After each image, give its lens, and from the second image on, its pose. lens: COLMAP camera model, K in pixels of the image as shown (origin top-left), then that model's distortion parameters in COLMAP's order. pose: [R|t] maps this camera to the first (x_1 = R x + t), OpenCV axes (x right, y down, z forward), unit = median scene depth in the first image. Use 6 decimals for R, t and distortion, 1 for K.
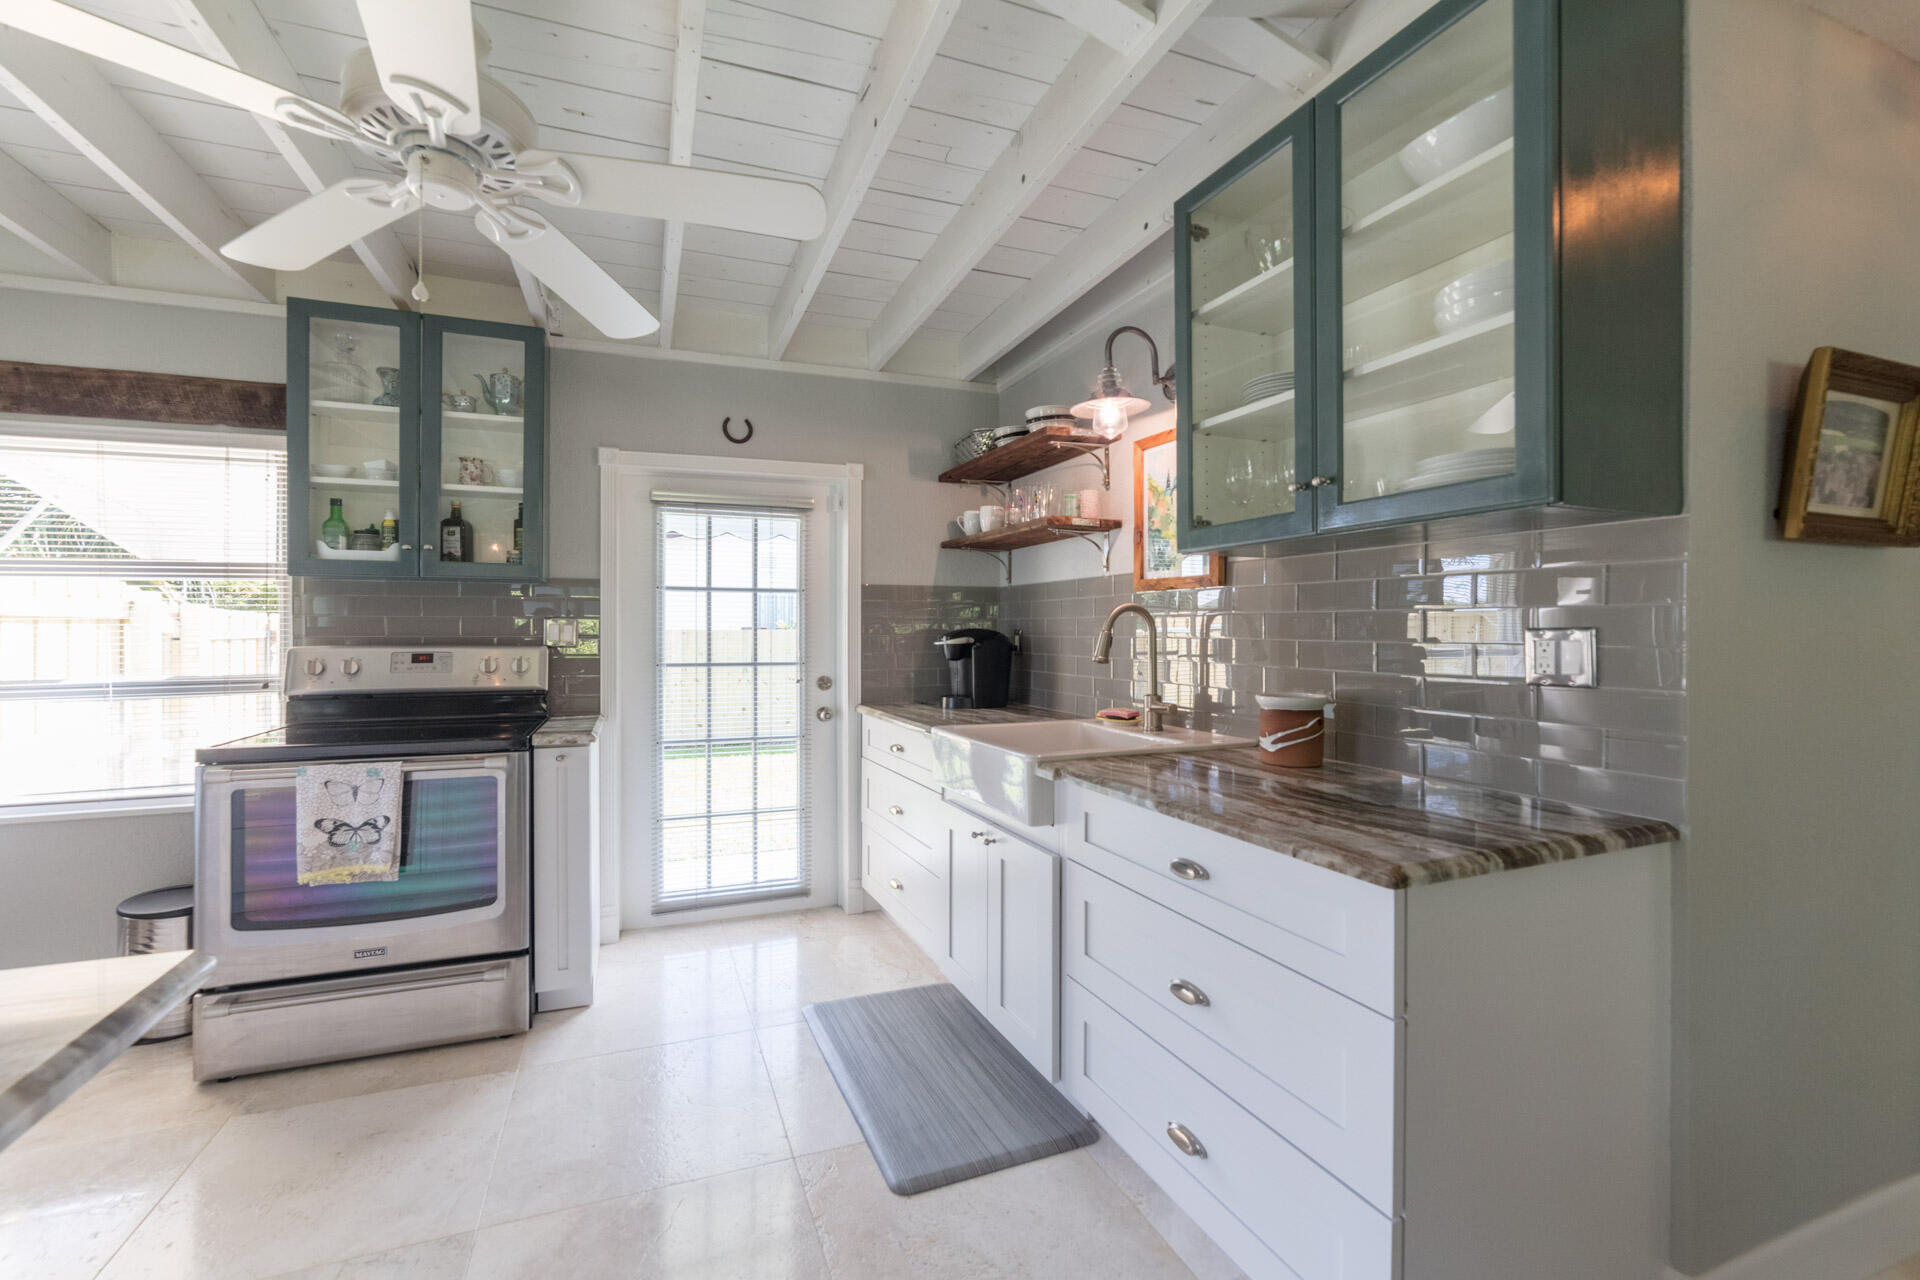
lens RADIAL K [[787.2, 0, 995.8], [0, 787.2, 615.4], [0, 0, 1]] dist [-0.003325, -0.000188]
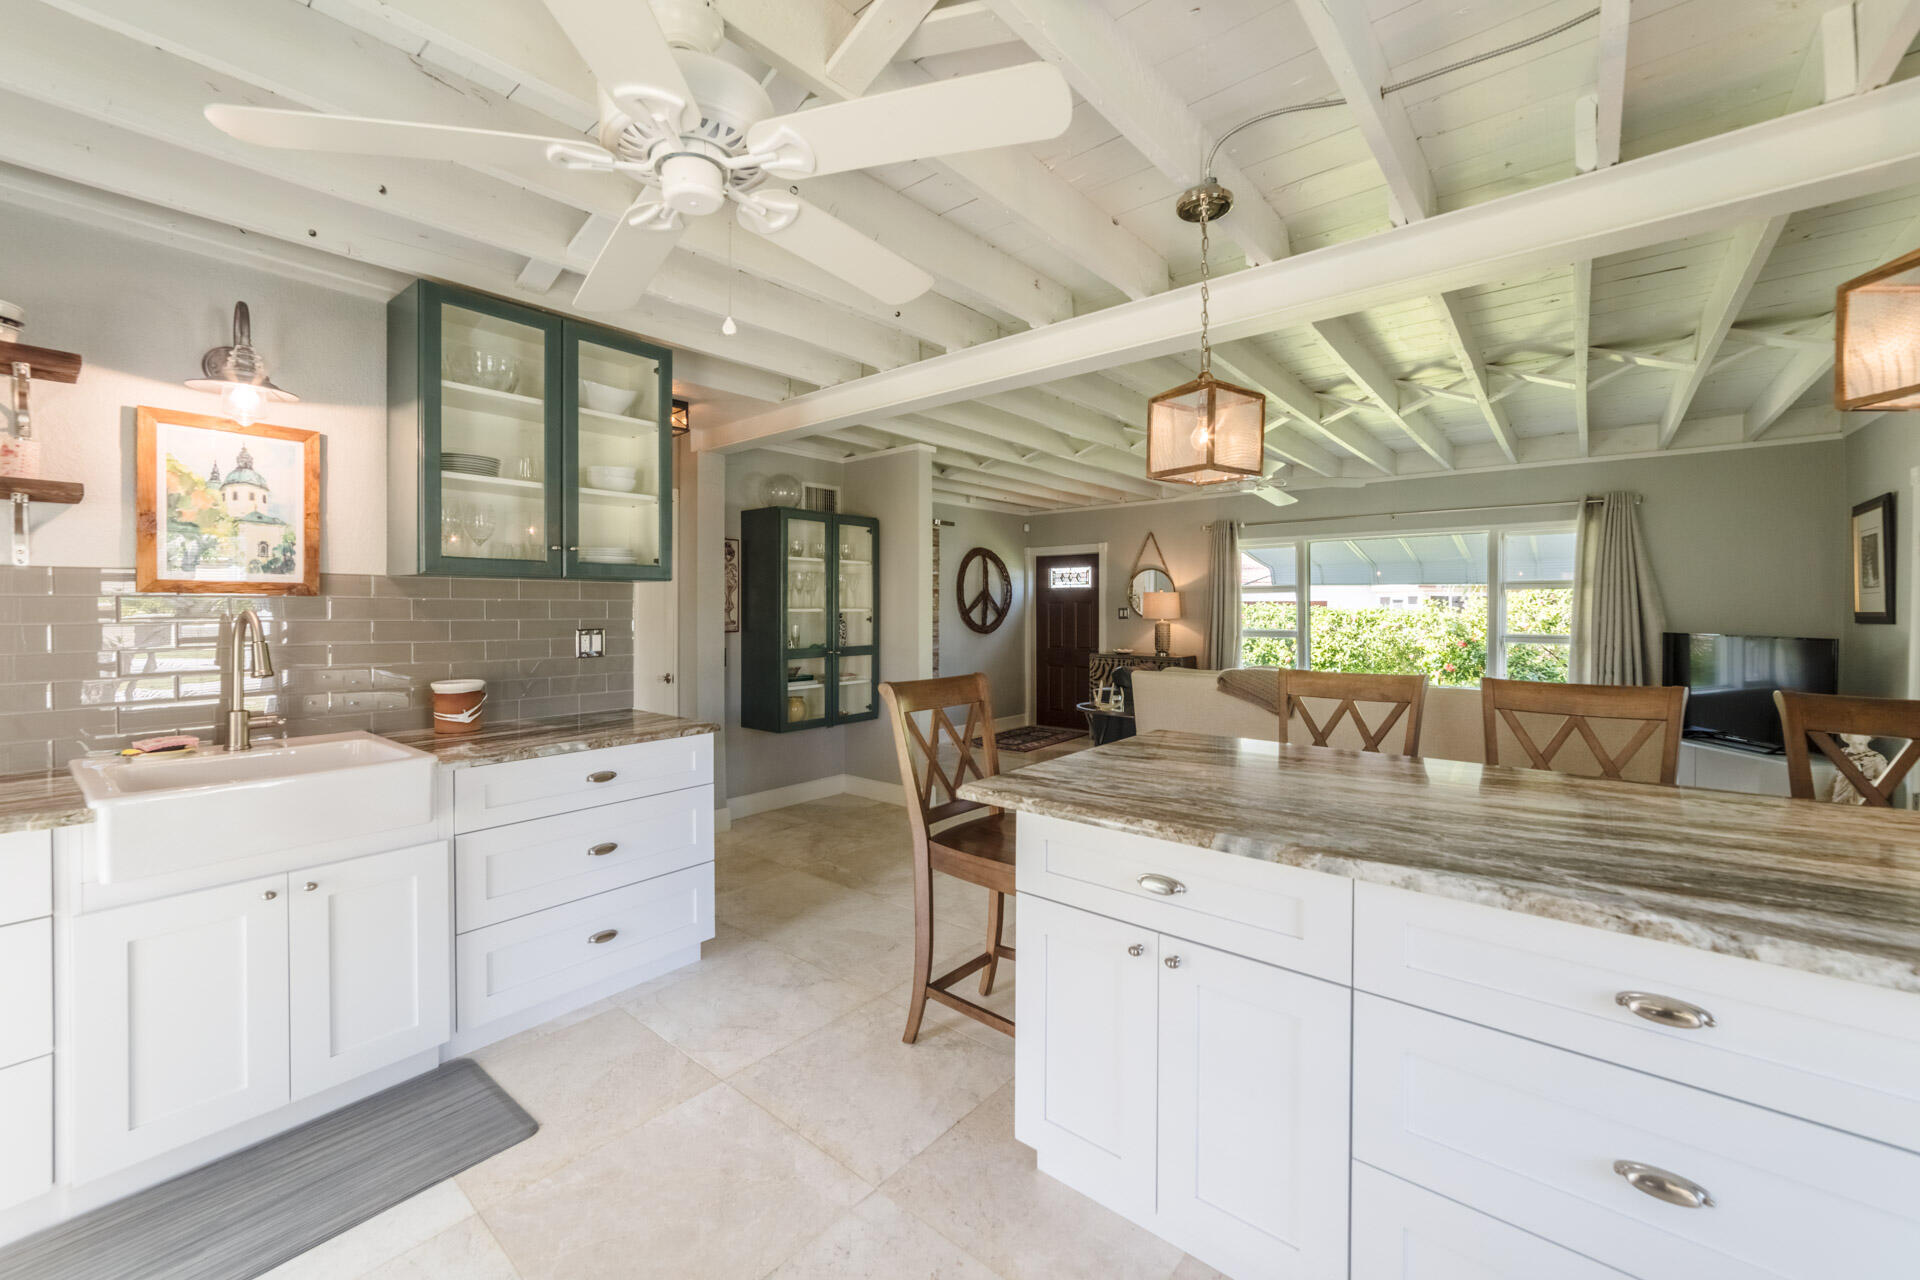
lens RADIAL K [[787.2, 0, 963.5], [0, 787.2, 632.1], [0, 0, 1]] dist [-0.003325, -0.000188]
pose [[-0.466354, -0.020099, 0.884370, -0.951970], [-0.014656, 0.999780, 0.014993, -0.015987], [-0.884477, -0.005970, -0.466546, 0.660377]]
